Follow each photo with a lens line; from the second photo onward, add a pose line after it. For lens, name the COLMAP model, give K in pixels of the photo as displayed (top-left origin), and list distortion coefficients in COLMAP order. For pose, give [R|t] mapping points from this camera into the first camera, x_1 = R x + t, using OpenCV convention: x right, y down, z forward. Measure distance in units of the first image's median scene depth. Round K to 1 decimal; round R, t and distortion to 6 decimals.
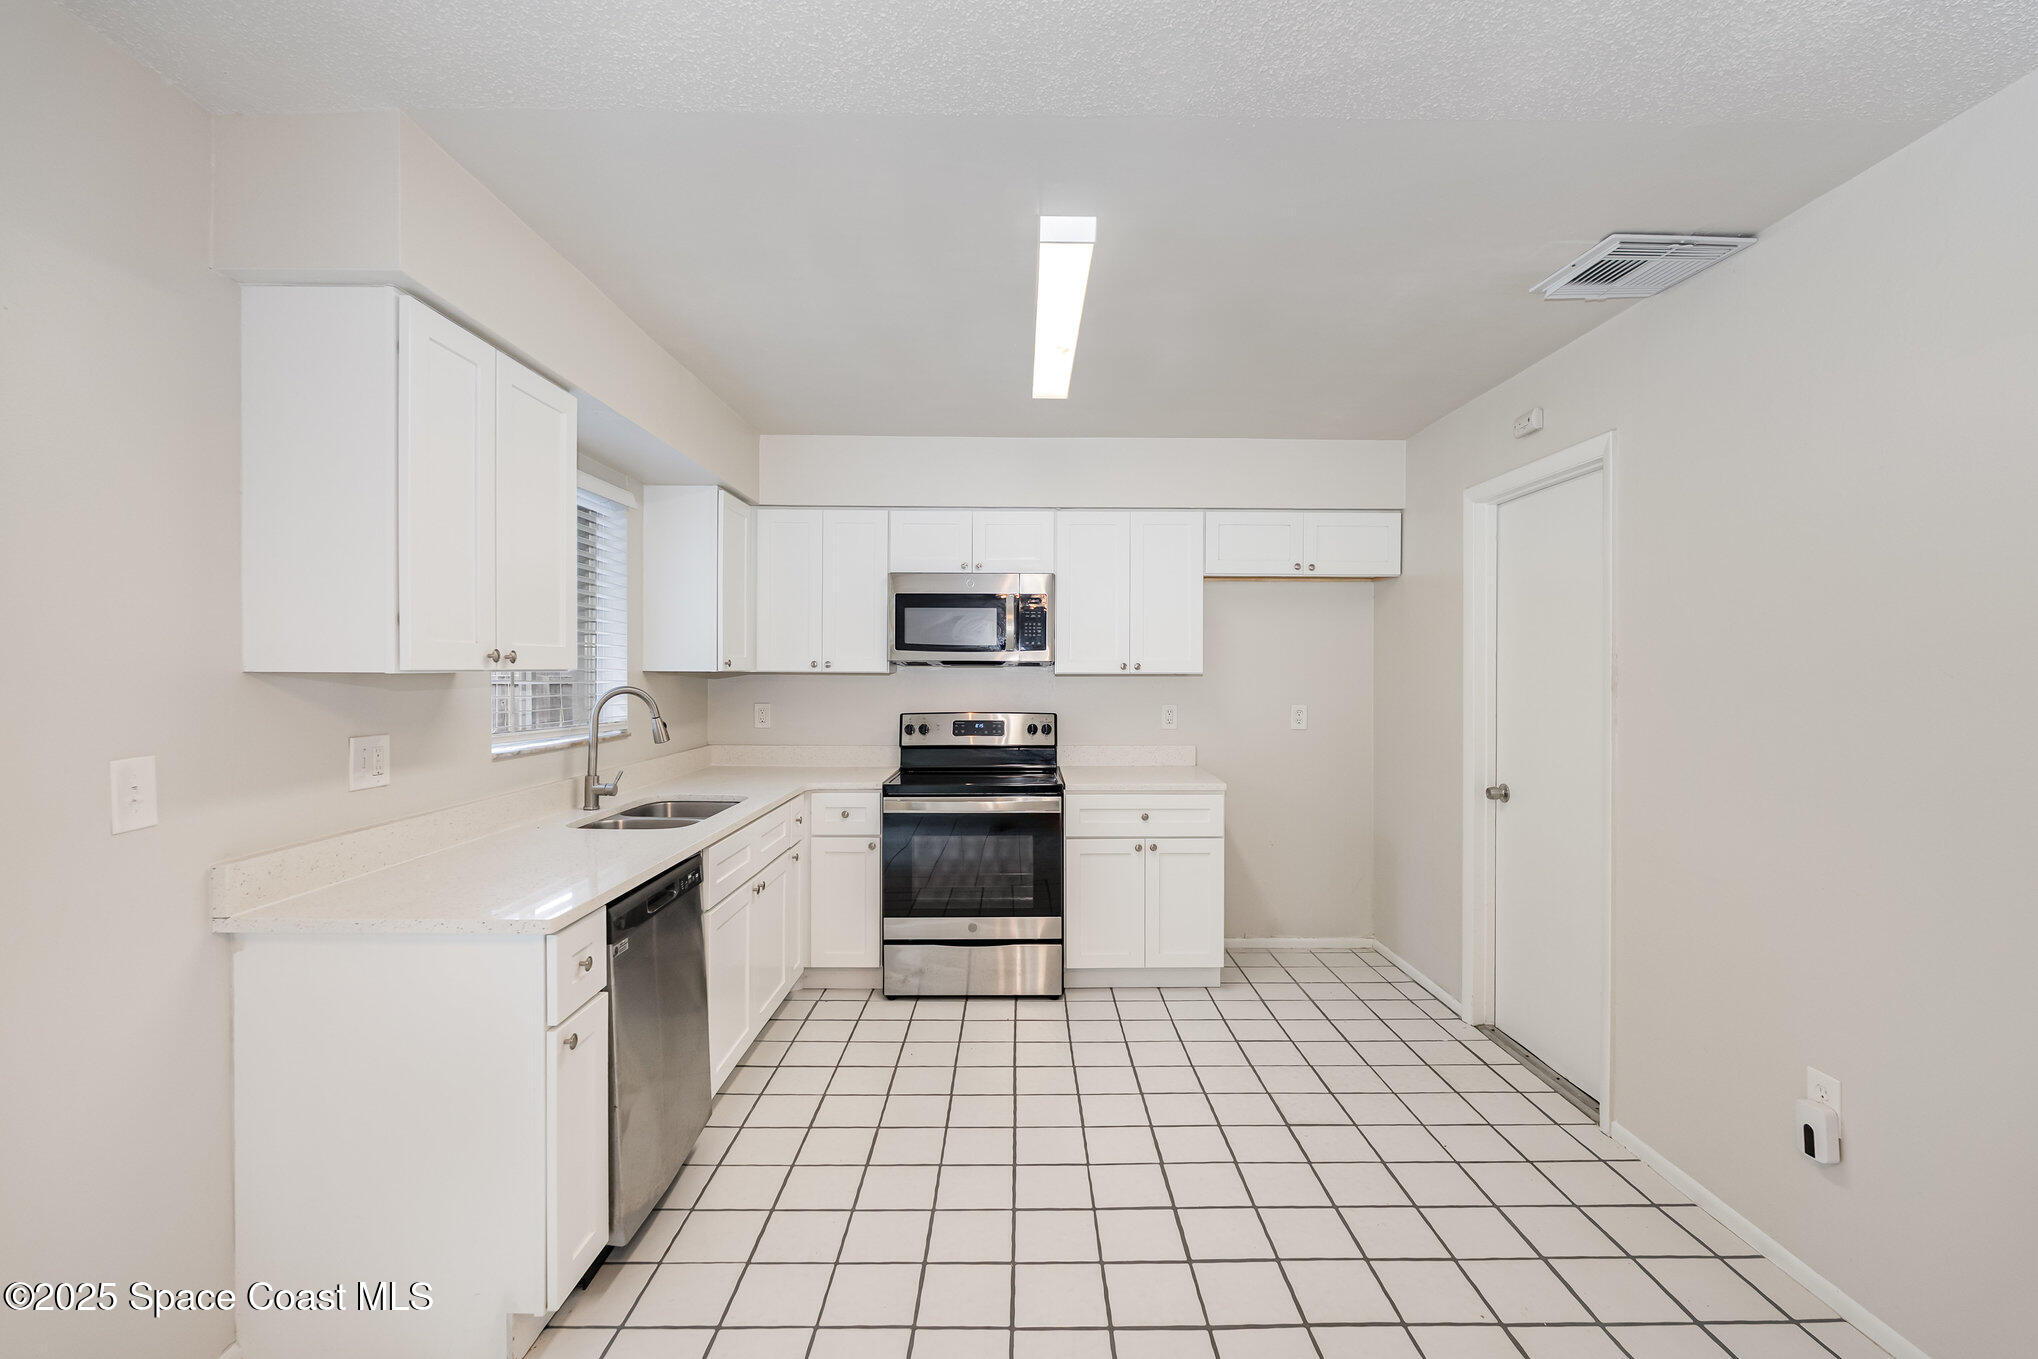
lens RADIAL K [[901.8, 0, 1022.2], [0, 901.8, 669.0], [0, 0, 1]] dist [0.000615, -0.000570]
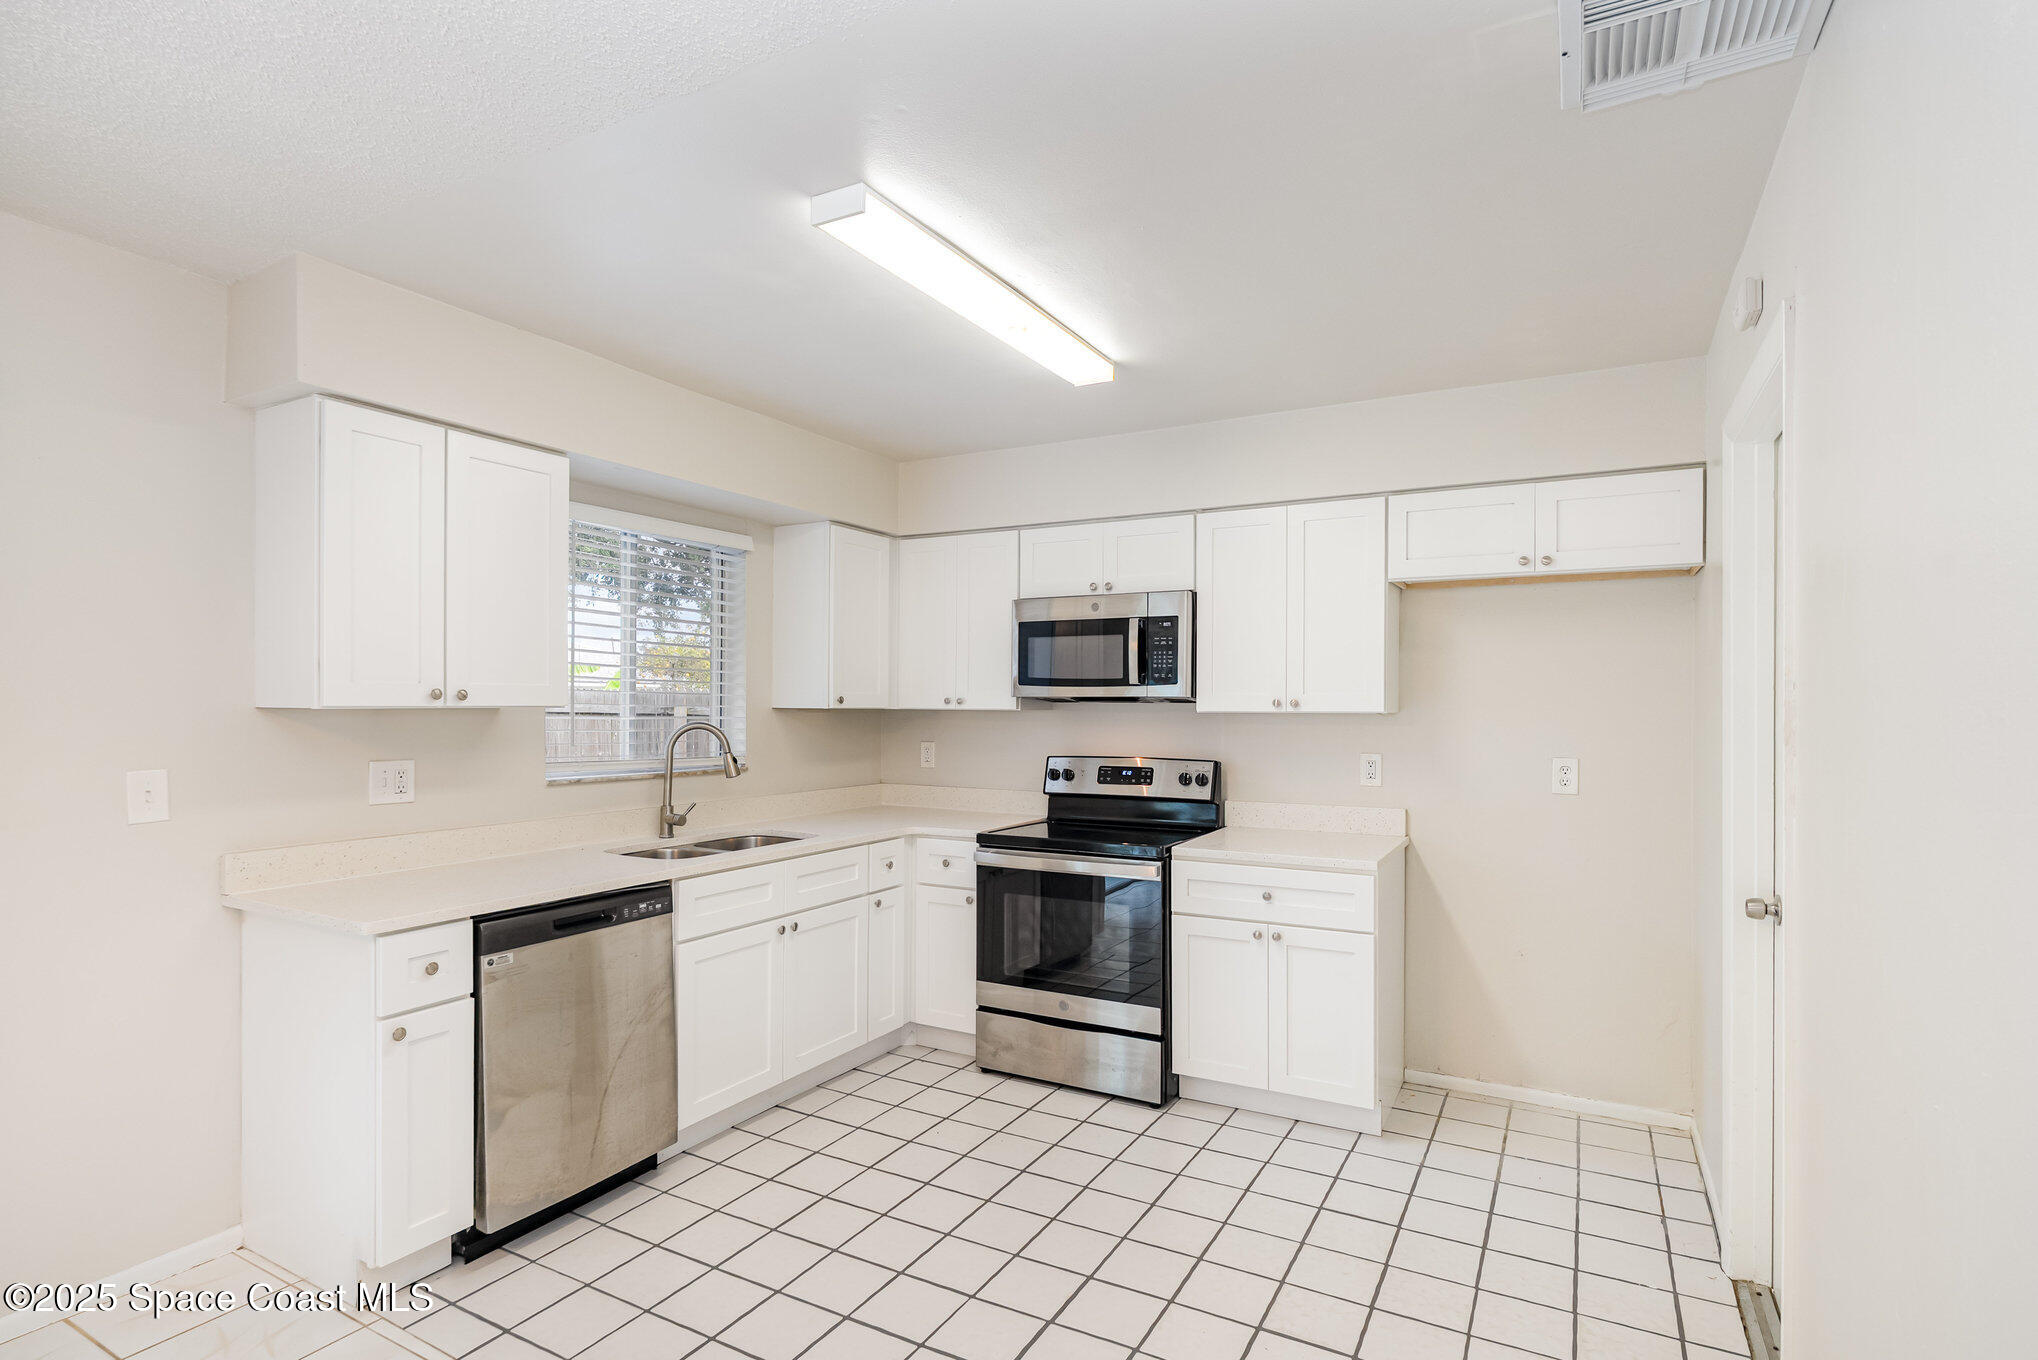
lens RADIAL K [[1012.9, 0, 1017.2], [0, 1012.9, 697.6], [0, 0, 1]] dist [0.002001, 0.000493]
pose [[0.869498, -0.003306, -0.493925, 0.377583], [-0.001648, 0.999953, -0.009594, 0.000985], [0.493934, 0.009155, 0.869451, 0.128302]]
